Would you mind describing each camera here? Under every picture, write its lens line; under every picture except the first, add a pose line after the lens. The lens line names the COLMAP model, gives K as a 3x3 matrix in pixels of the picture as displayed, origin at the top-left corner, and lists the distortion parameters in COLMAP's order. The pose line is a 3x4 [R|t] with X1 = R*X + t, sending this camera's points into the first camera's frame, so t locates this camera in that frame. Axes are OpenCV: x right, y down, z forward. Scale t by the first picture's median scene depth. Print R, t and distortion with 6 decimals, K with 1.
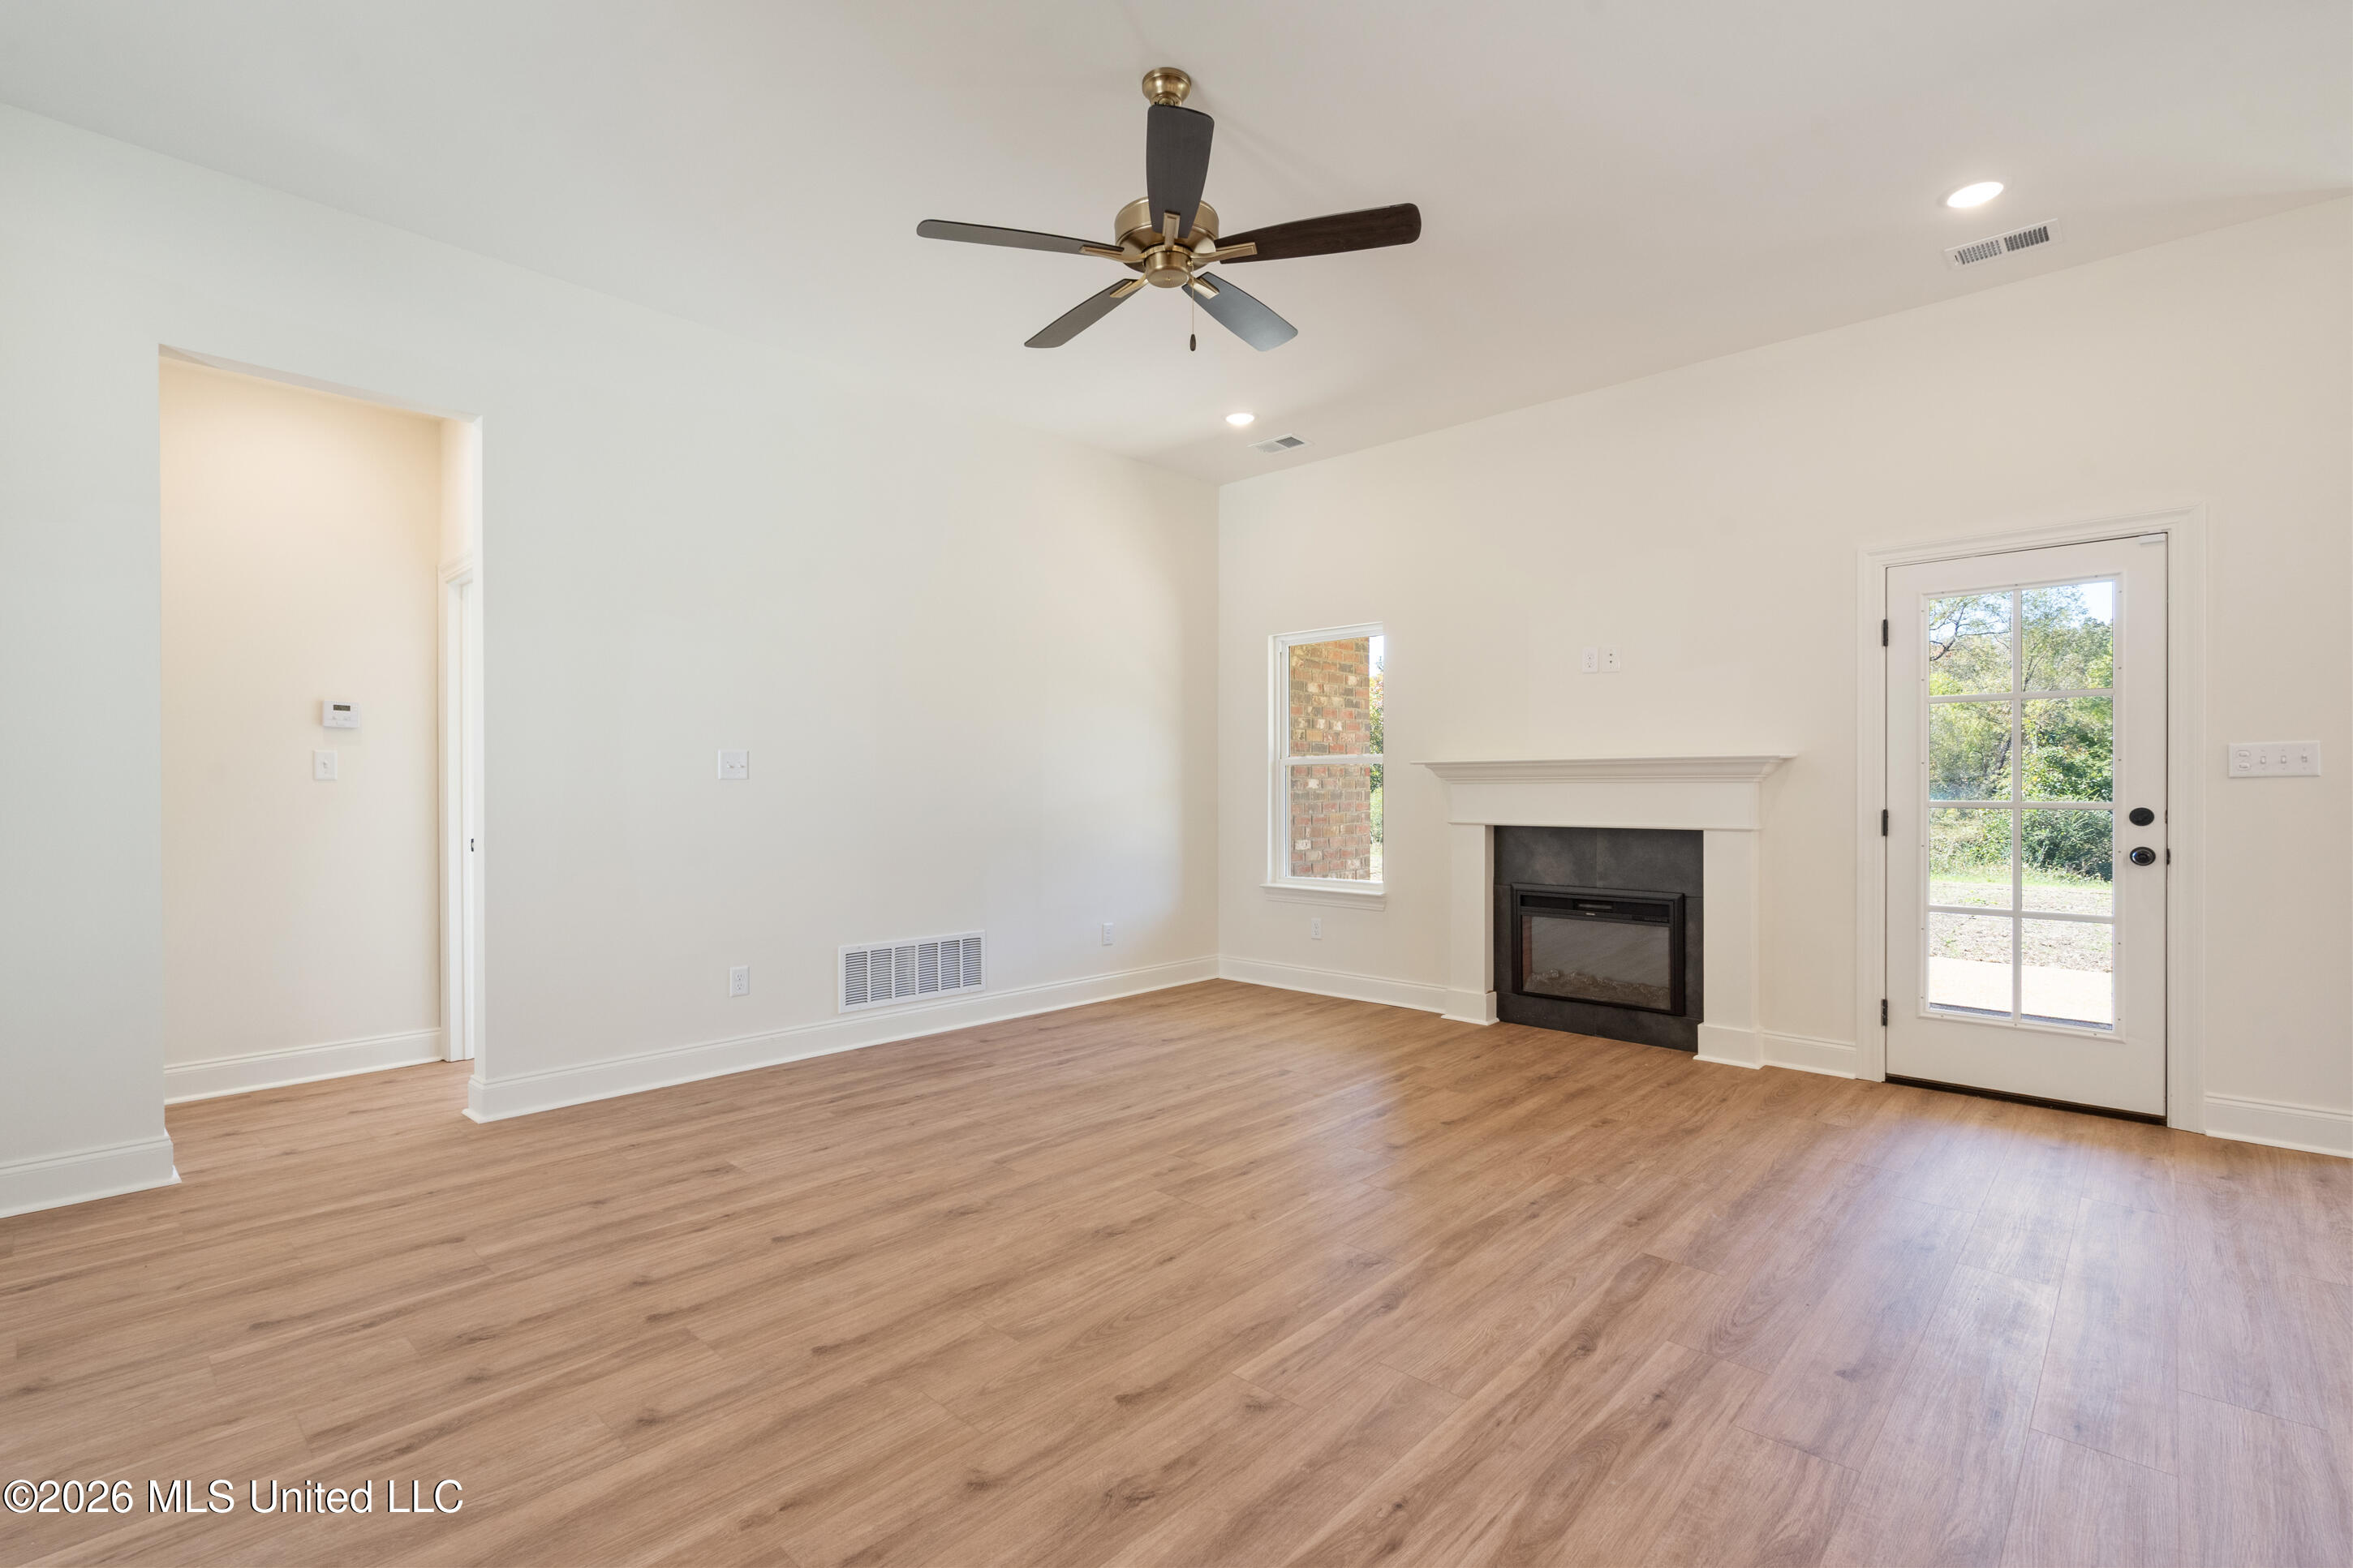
lens RADIAL K [[1064.2, 0, 1175.5], [0, 1064.2, 787.3], [0, 0, 1]] dist [-0.003261, 0.000755]
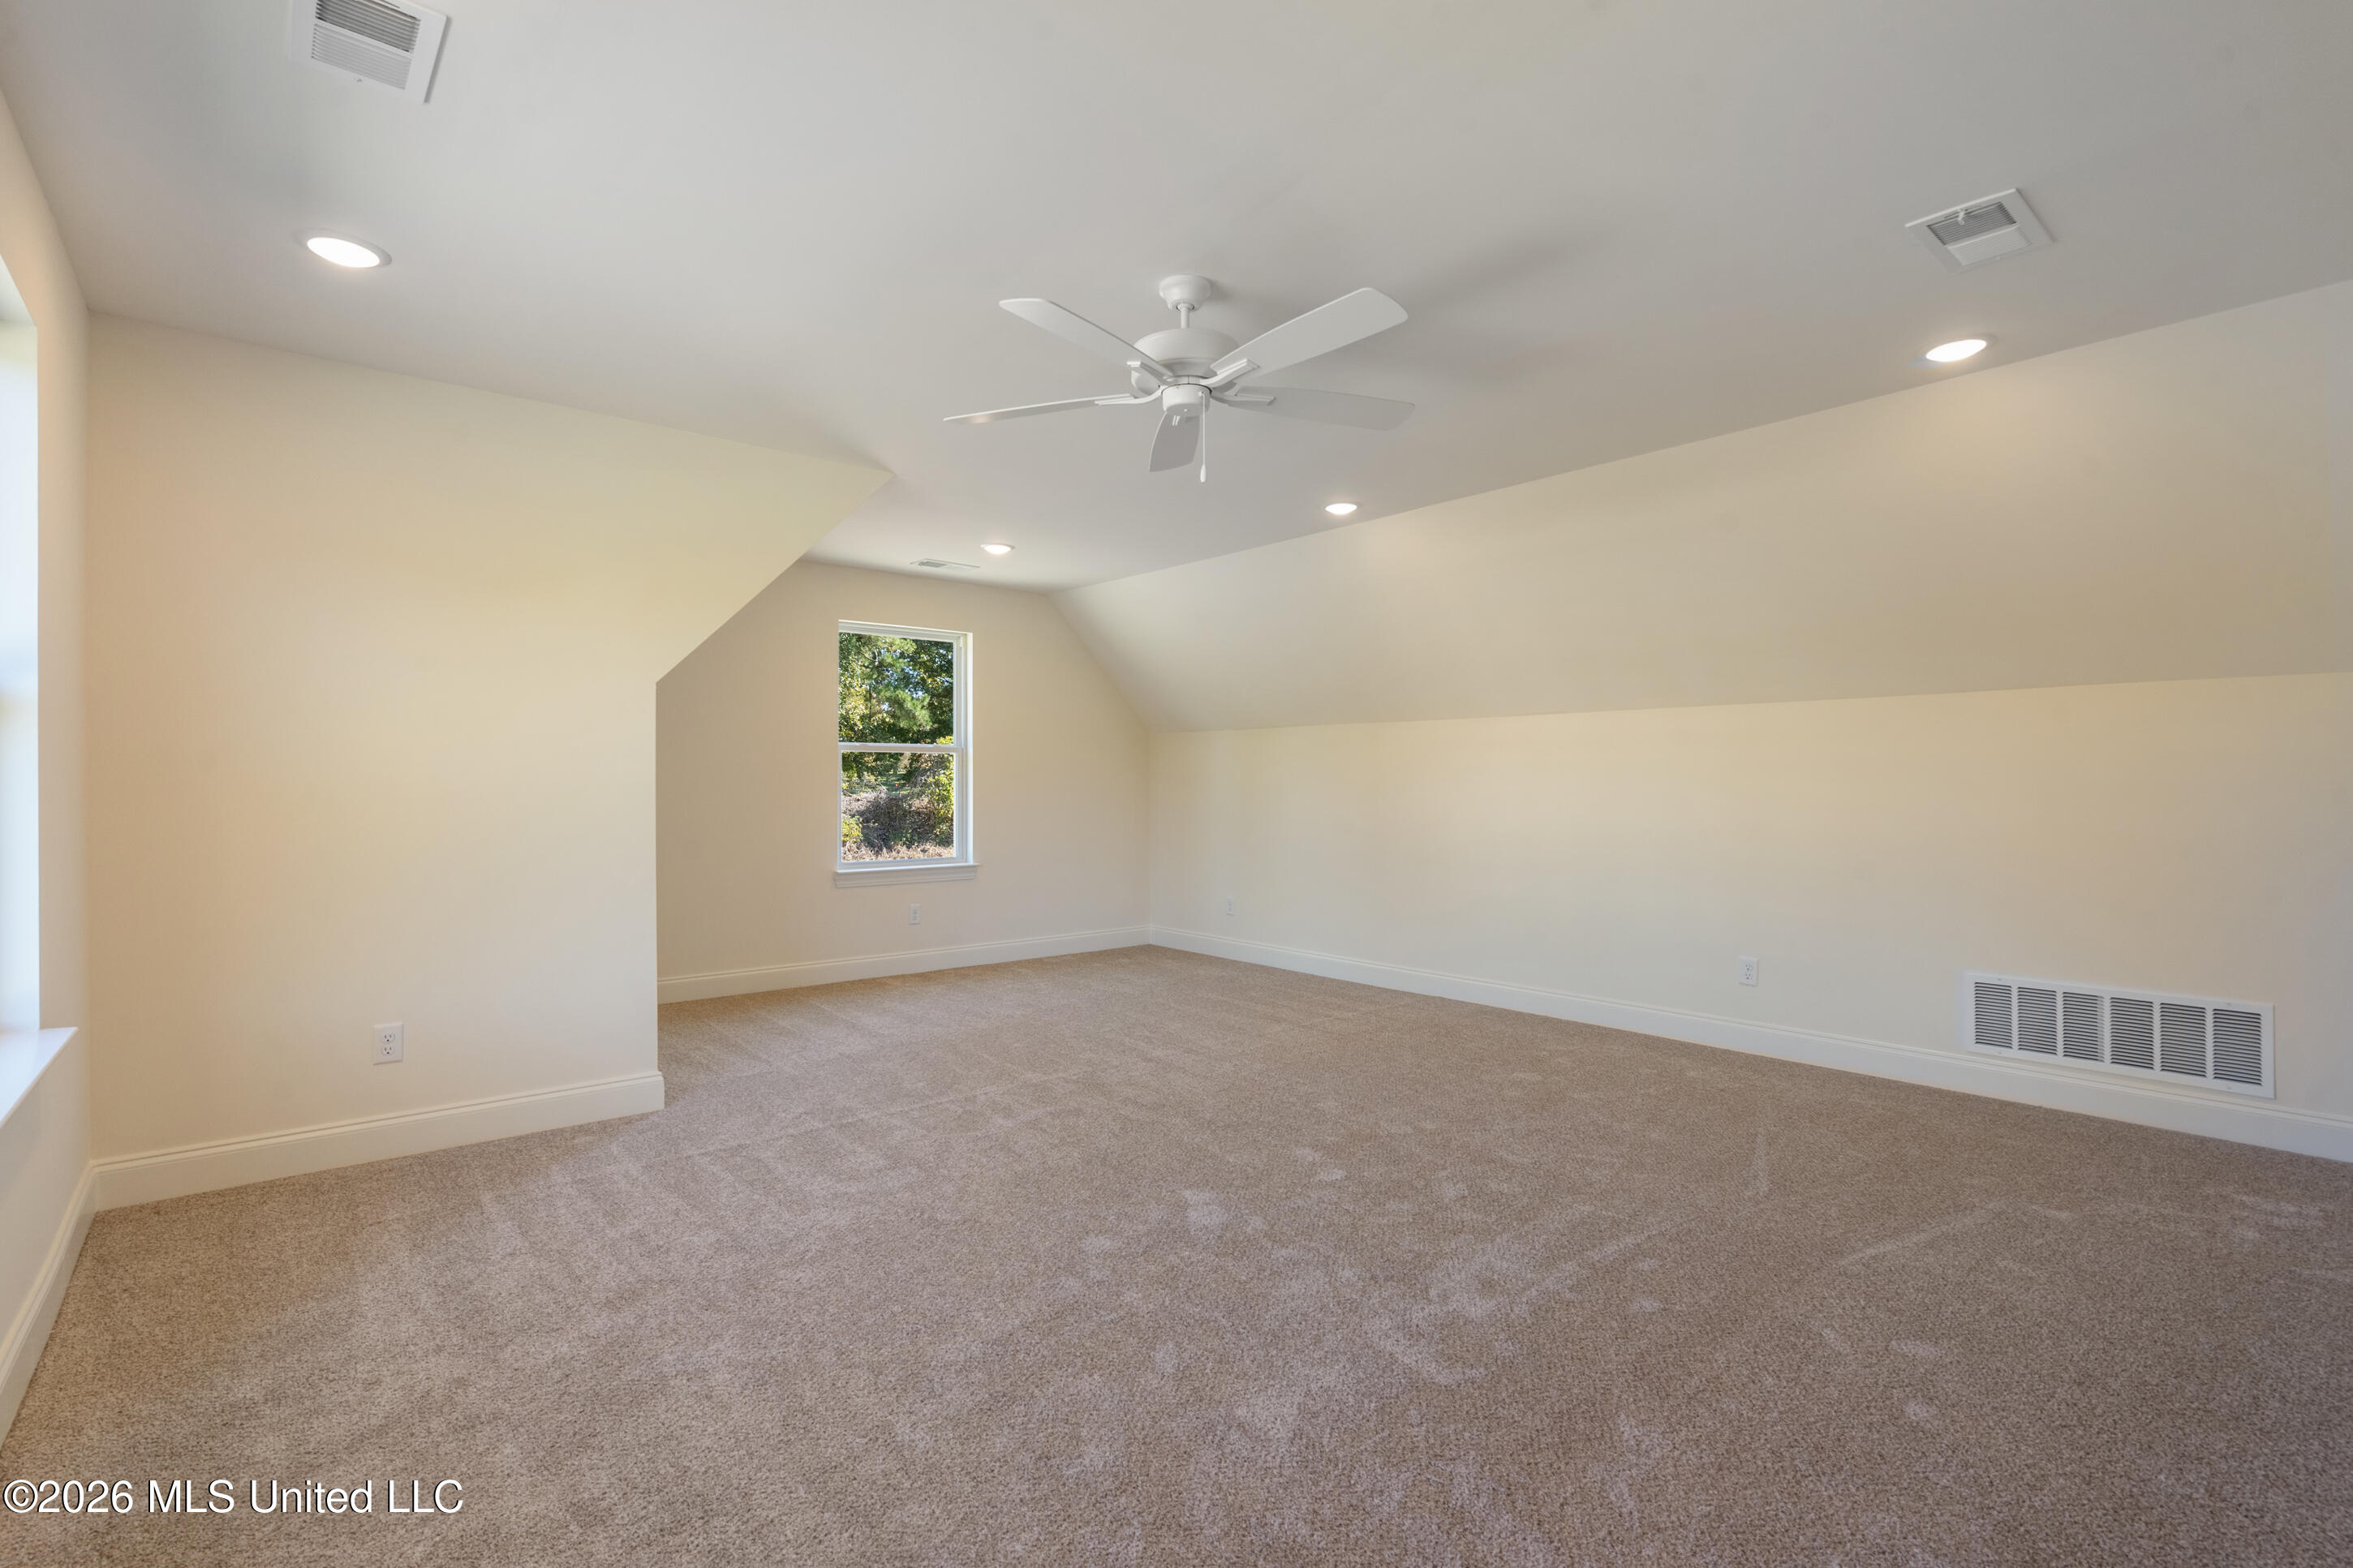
lens RADIAL K [[1064.2, 0, 1181.7], [0, 1064.2, 775.3], [0, 0, 1]] dist [-0.003261, 0.000755]
pose [[-0.073244, -0.008907, -0.997274, 0.770551], [0.006517, 0.999934, -0.009410, -0.005235], [0.997293, -0.007188, -0.073181, 0.578229]]
